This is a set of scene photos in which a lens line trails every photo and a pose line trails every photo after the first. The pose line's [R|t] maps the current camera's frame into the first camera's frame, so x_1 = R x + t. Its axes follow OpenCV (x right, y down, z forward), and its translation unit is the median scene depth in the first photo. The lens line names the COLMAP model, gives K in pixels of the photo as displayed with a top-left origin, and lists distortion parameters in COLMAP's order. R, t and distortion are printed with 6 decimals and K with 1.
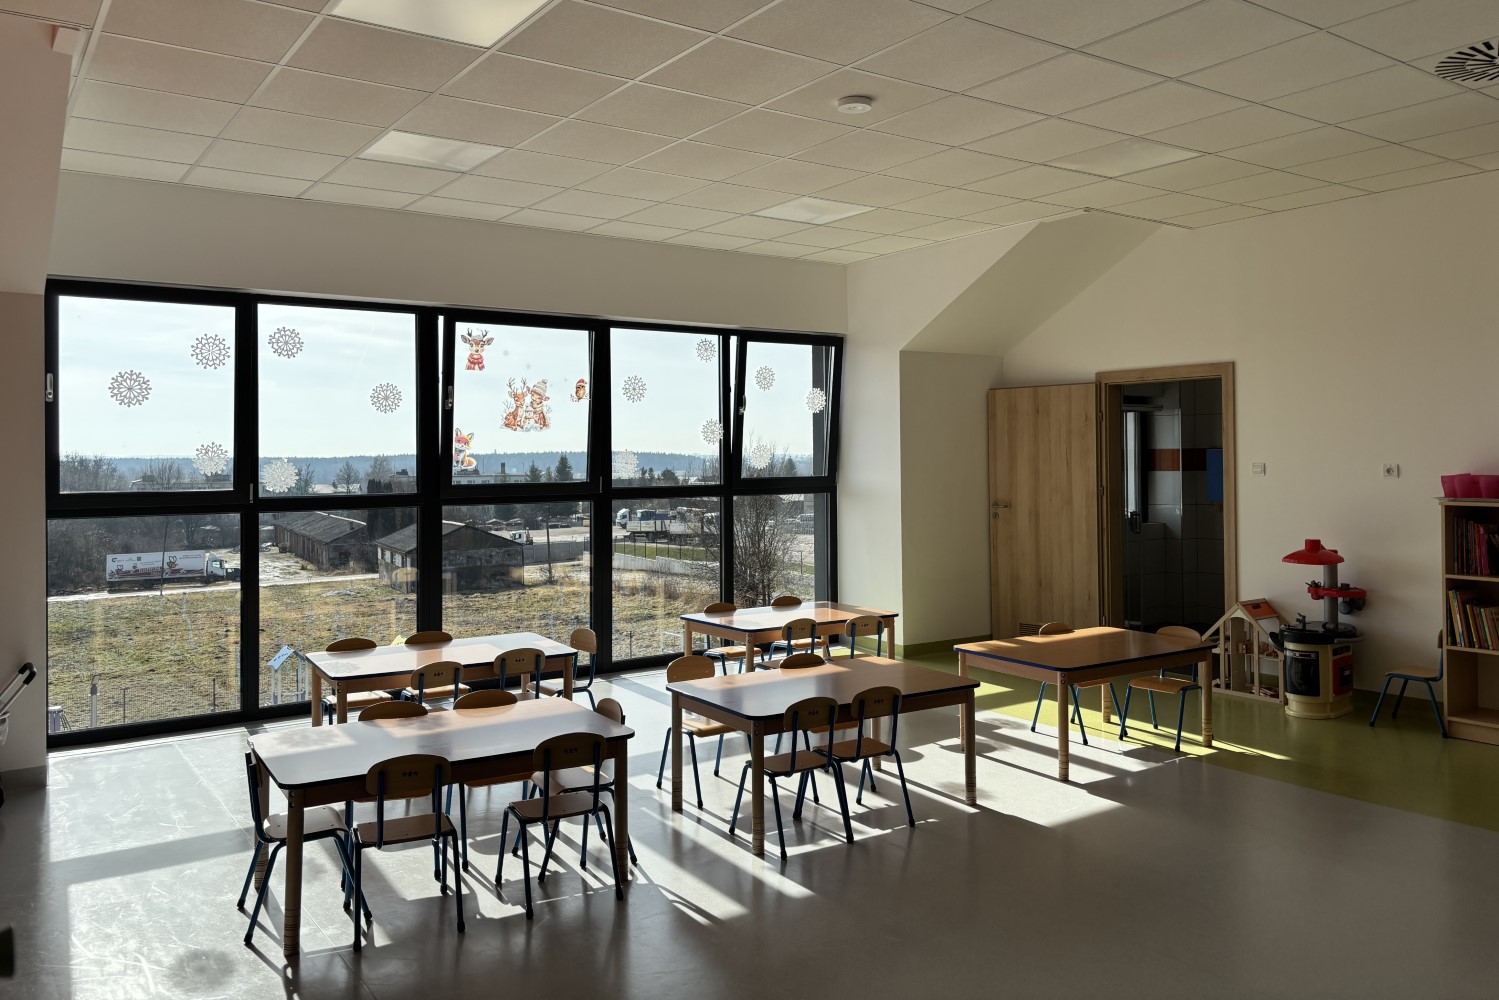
lens RADIAL K [[1104.5, 0, 780.4], [0, 1104.5, 492.2], [0, 0, 1]] dist [0.043095, -0.007715]
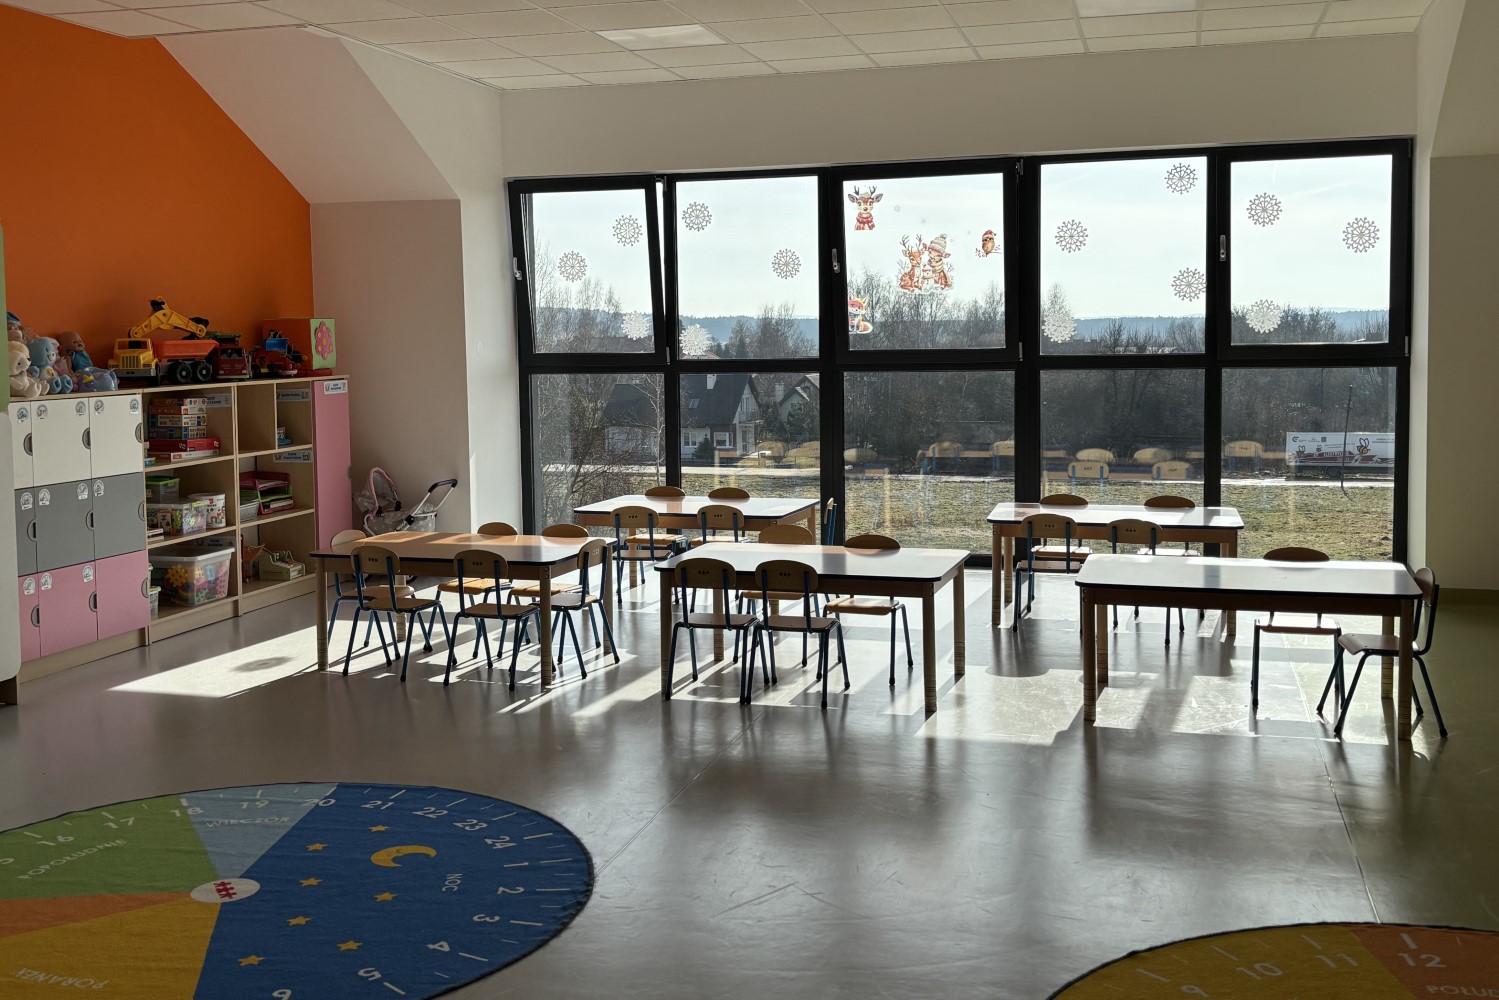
lens RADIAL K [[1508.8, 0, 749.5], [0, 1508.8, 500.0], [0, 0, 1]] dist [0.131727, -0.002120]
pose [[0.622293, 0.089988, -0.777594, 0.675459], [-0.018026, 0.994754, 0.100694, -0.007540], [0.782576, -0.048644, 0.620651, 0.092481]]
